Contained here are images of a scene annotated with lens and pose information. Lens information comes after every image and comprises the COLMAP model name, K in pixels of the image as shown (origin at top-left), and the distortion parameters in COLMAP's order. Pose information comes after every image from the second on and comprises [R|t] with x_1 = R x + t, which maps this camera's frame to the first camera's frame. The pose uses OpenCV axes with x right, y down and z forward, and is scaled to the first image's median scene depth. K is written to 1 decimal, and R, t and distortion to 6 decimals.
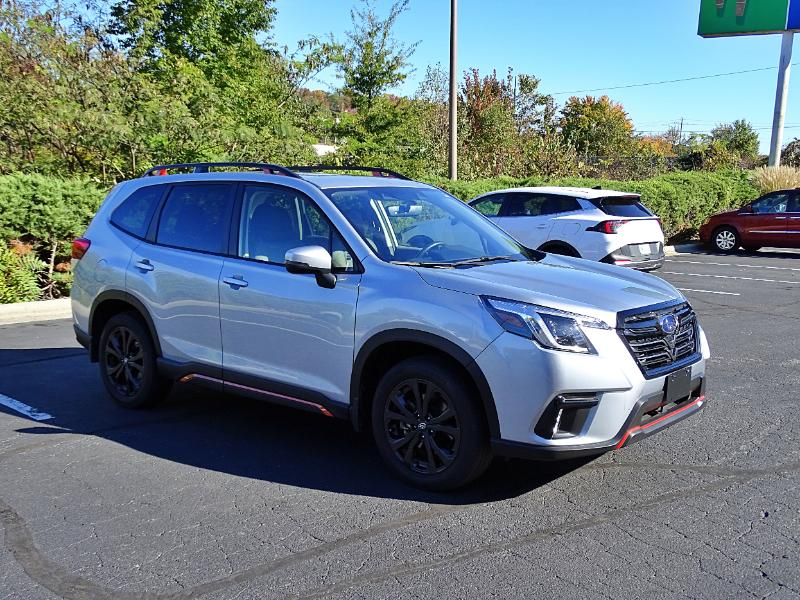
lens RADIAL K [[860.7, 0, 398.8], [0, 860.7, 291.1], [0, 0, 1]] dist [-0.006165, 0.001373]
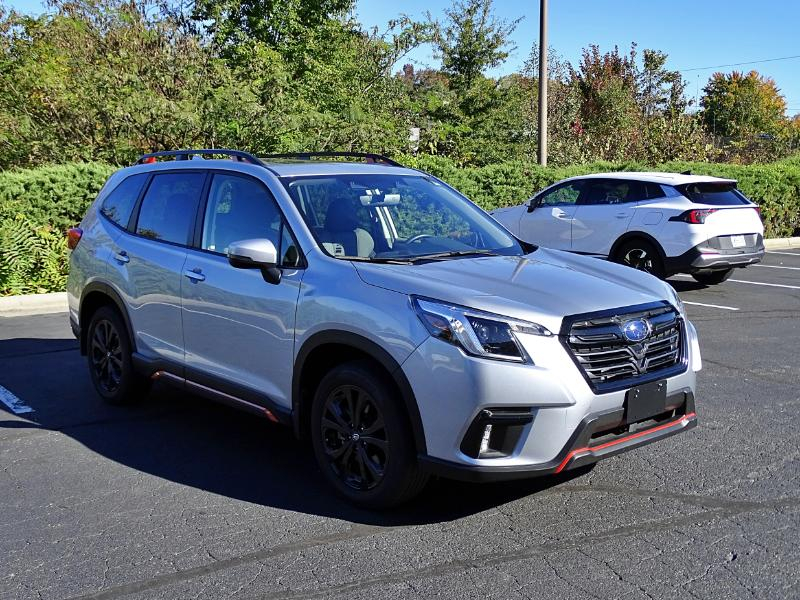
lens RADIAL K [[900.6, 0, 388.3], [0, 900.6, 279.9], [0, 0, 1]] dist [-0.009267, 0.000553]
pose [[0.988188, 0.012189, -0.152759, 0.150666], [-0.012518, 0.999921, -0.001189, -0.006600], [0.152732, 0.003087, 0.988263, 0.045393]]
